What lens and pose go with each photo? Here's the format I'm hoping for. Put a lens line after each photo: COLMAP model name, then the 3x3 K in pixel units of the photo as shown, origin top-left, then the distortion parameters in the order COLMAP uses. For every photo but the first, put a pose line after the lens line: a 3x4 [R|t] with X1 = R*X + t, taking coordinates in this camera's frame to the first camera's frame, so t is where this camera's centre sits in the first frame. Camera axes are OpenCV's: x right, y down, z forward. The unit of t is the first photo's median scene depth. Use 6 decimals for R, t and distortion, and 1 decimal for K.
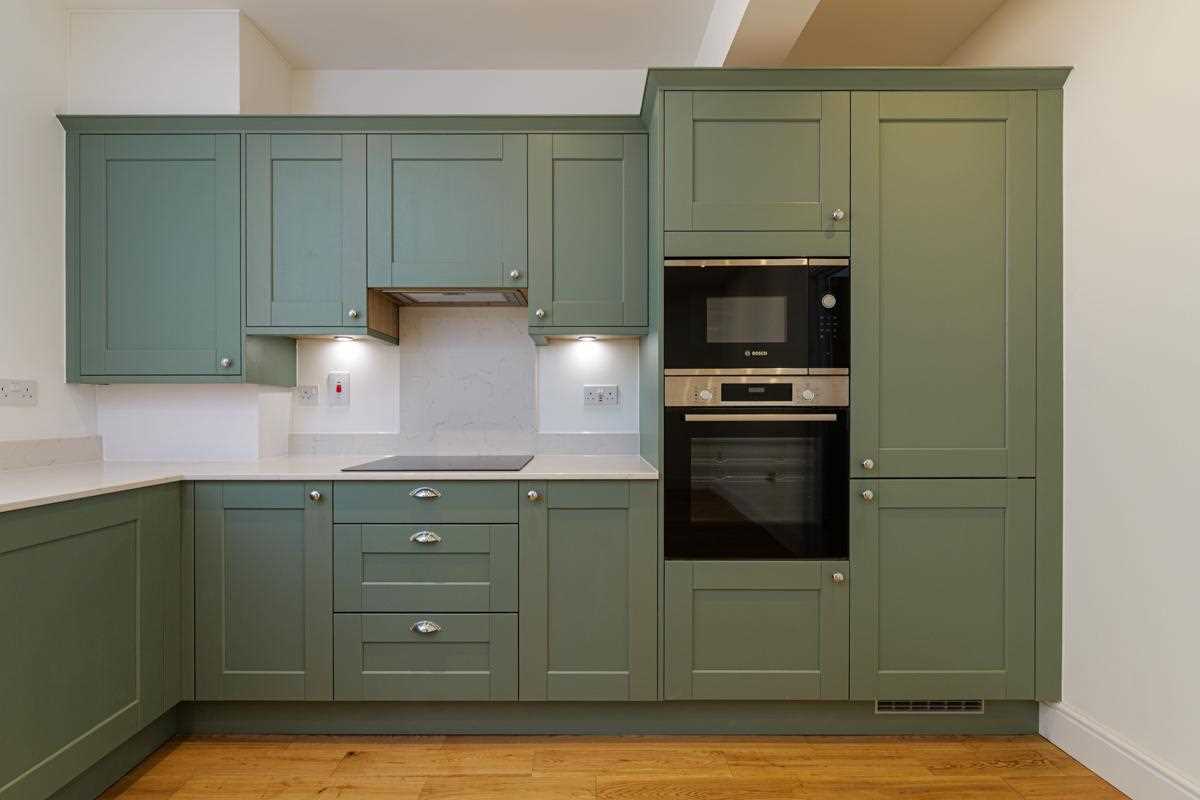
lens RADIAL K [[554.7, 0, 597.9], [0, 554.7, 406.7], [0, 0, 1]] dist [-0.002455, -0.000338]
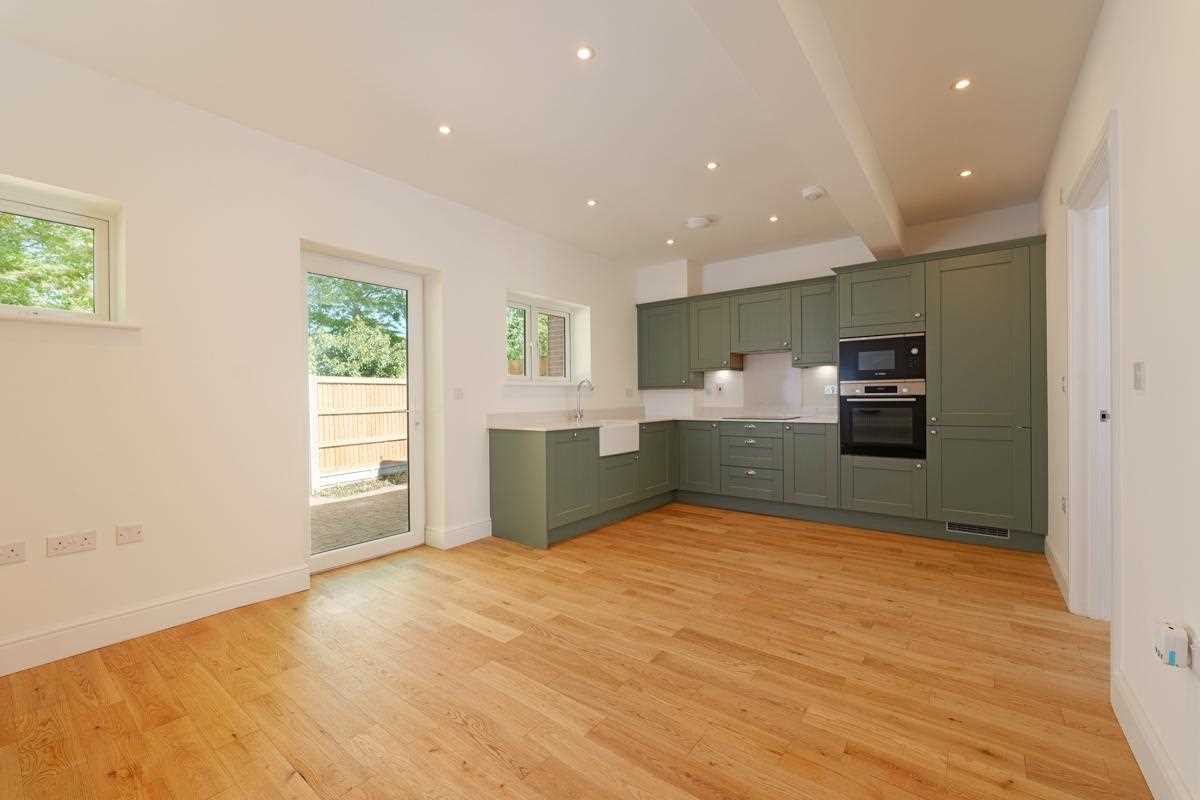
lens RADIAL K [[492.2, 0, 597.8], [0, 492.2, 398.7], [0, 0, 1]] dist [-0.000560, 0.000037]
pose [[0.793029, -0.003383, -0.609174, 0.618773], [0.007422, 0.999964, 0.004108, -0.003446], [0.609138, -0.007779, 0.793026, -1.506100]]
